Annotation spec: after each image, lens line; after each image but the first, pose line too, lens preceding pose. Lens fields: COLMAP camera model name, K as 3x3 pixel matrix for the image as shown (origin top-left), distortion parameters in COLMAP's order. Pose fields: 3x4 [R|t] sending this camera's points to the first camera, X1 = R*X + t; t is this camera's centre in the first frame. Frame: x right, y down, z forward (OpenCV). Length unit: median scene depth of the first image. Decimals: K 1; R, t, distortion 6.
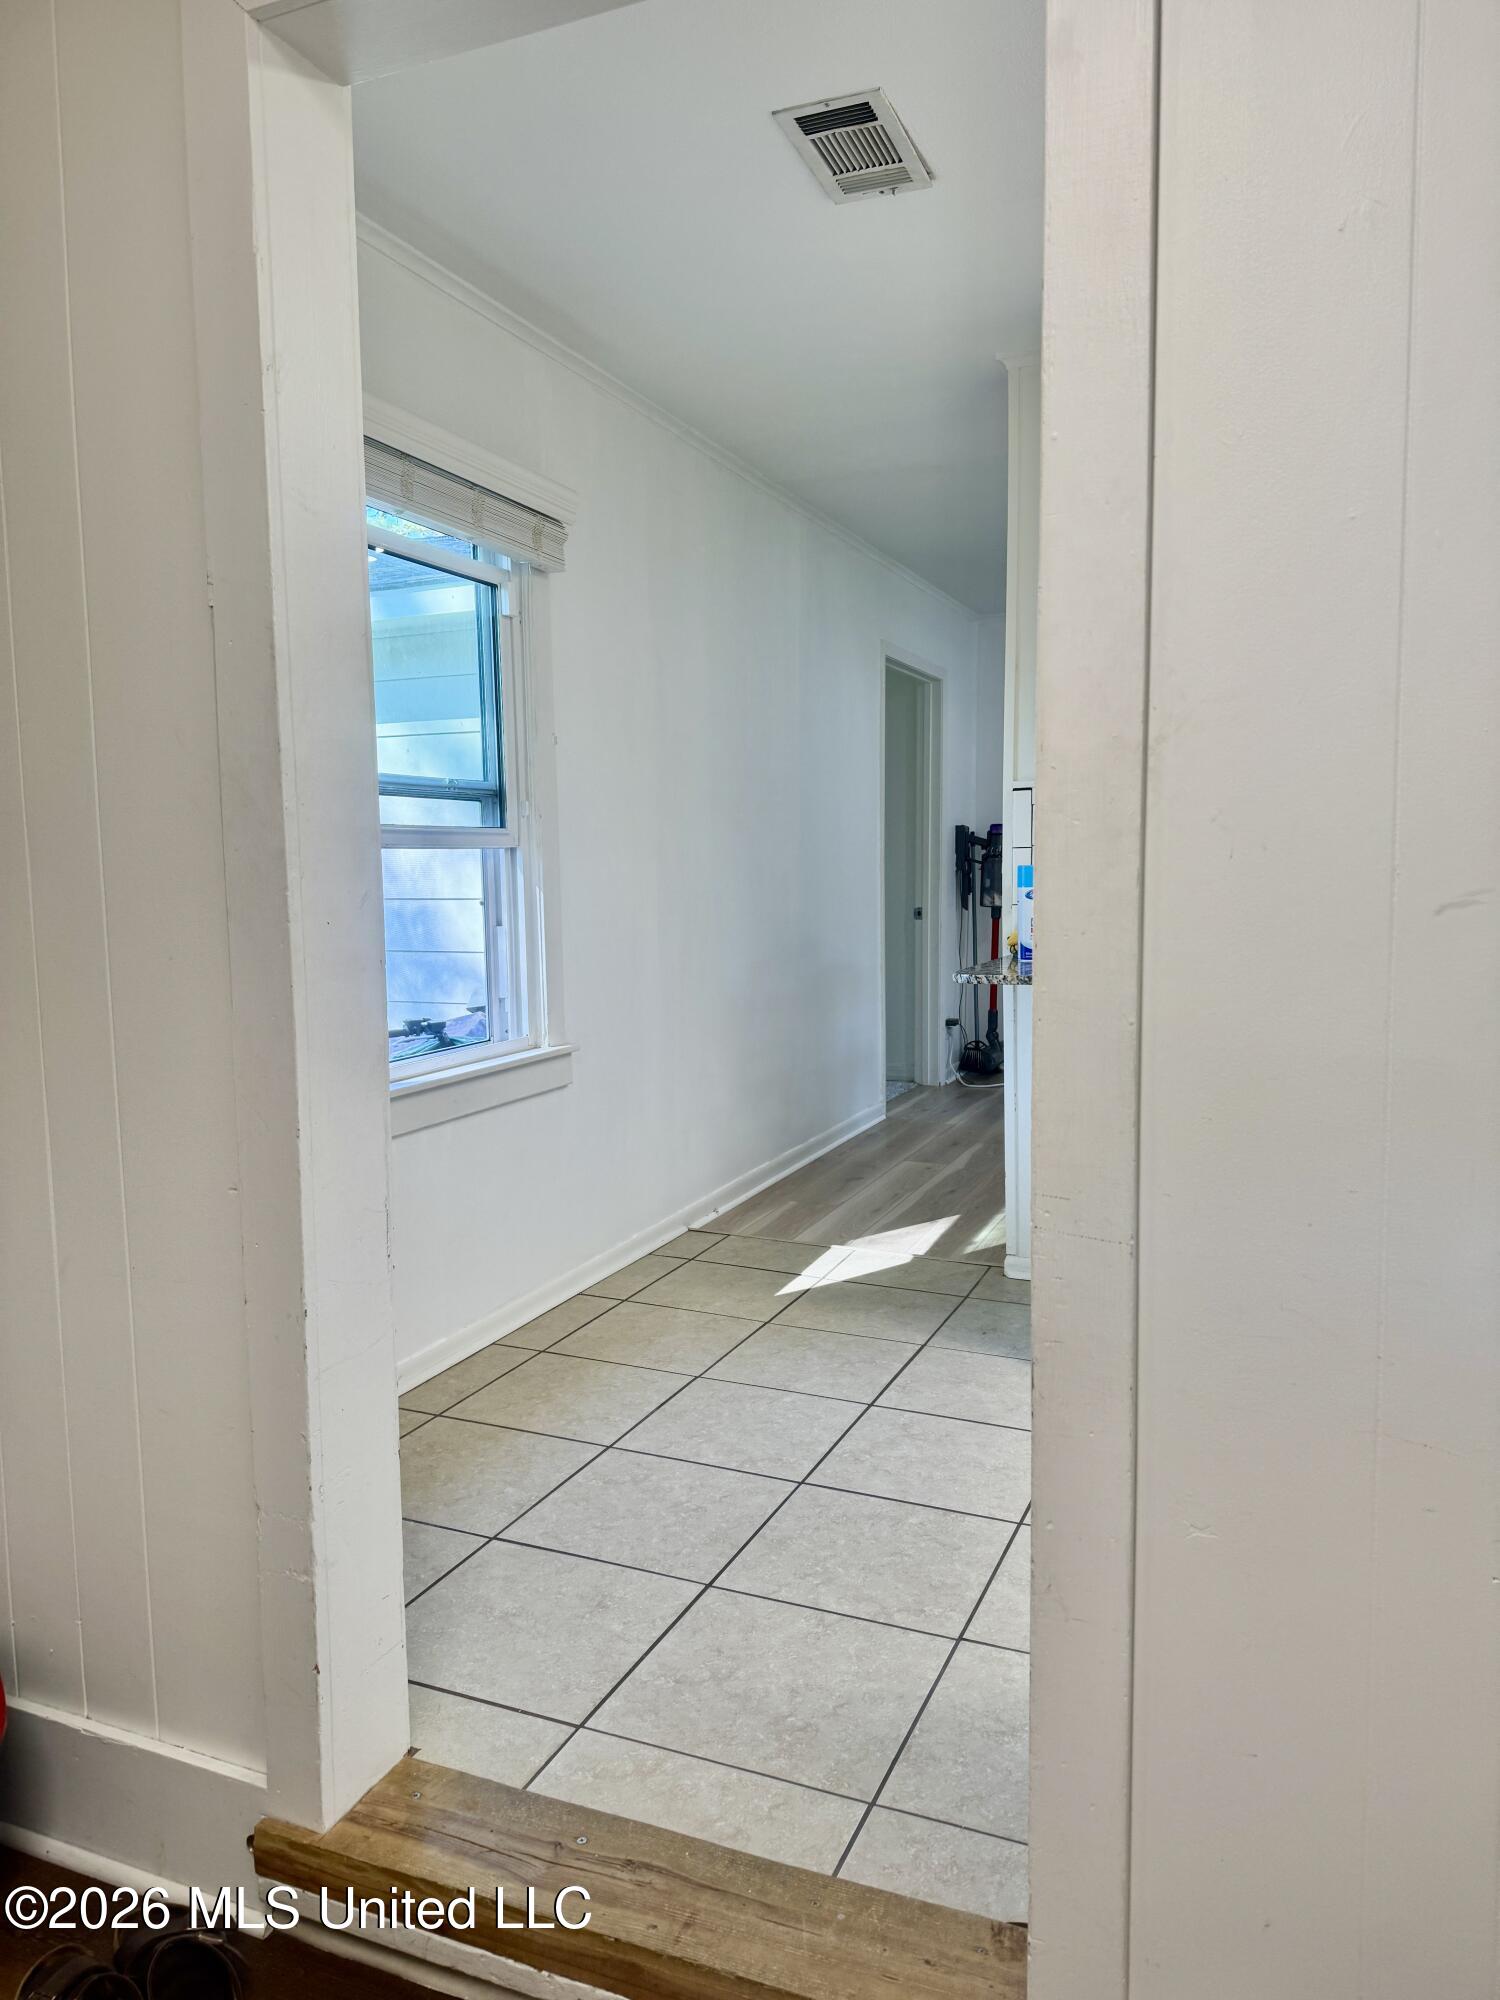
lens RADIAL K [[1390.8, 0, 750.0], [0, 1390.8, 1000.0], [0, 0, 1]] dist [0.003932, -0.024224]
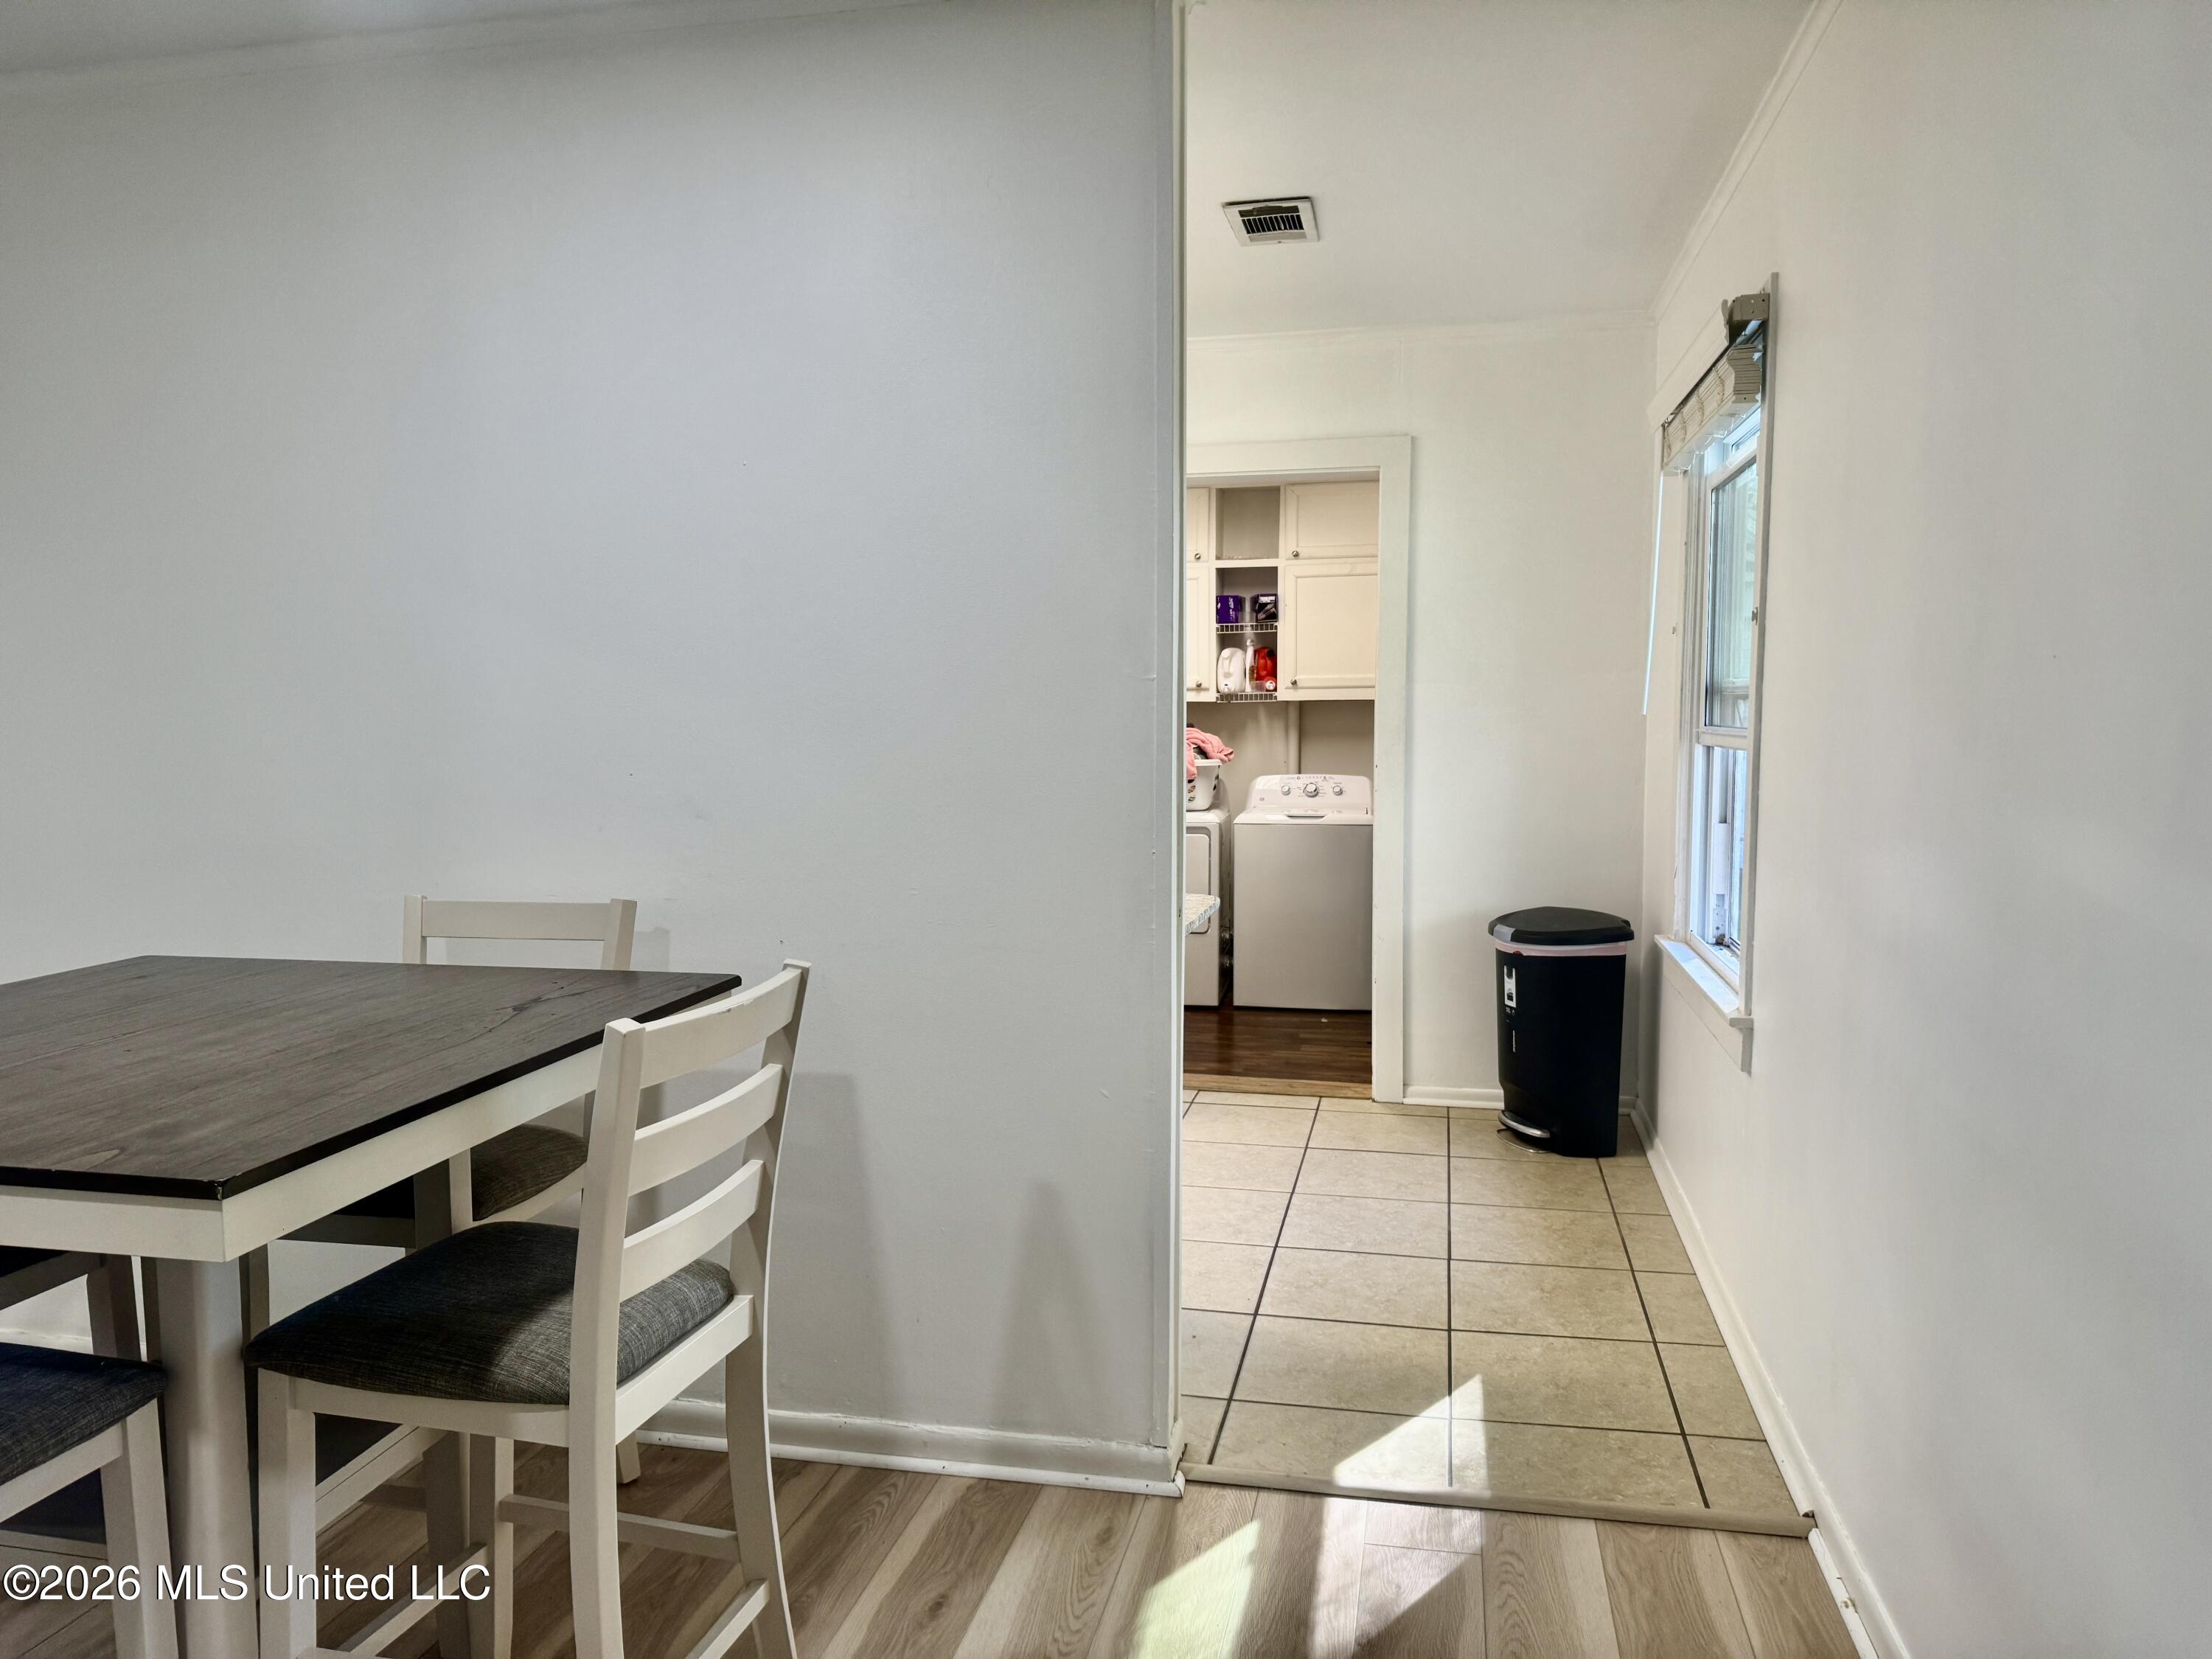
lens RADIAL K [[1538.3, 0, 1090.4], [0, 1538.3, 825.5], [0, 0, 1]] dist [0.003932, -0.024224]
pose [[-0.984680, 0.033603, -0.171102, 0.426602], [0.002874, 0.984249, 0.176764, -0.263318], [0.174347, 0.173564, -0.969267, 2.069649]]
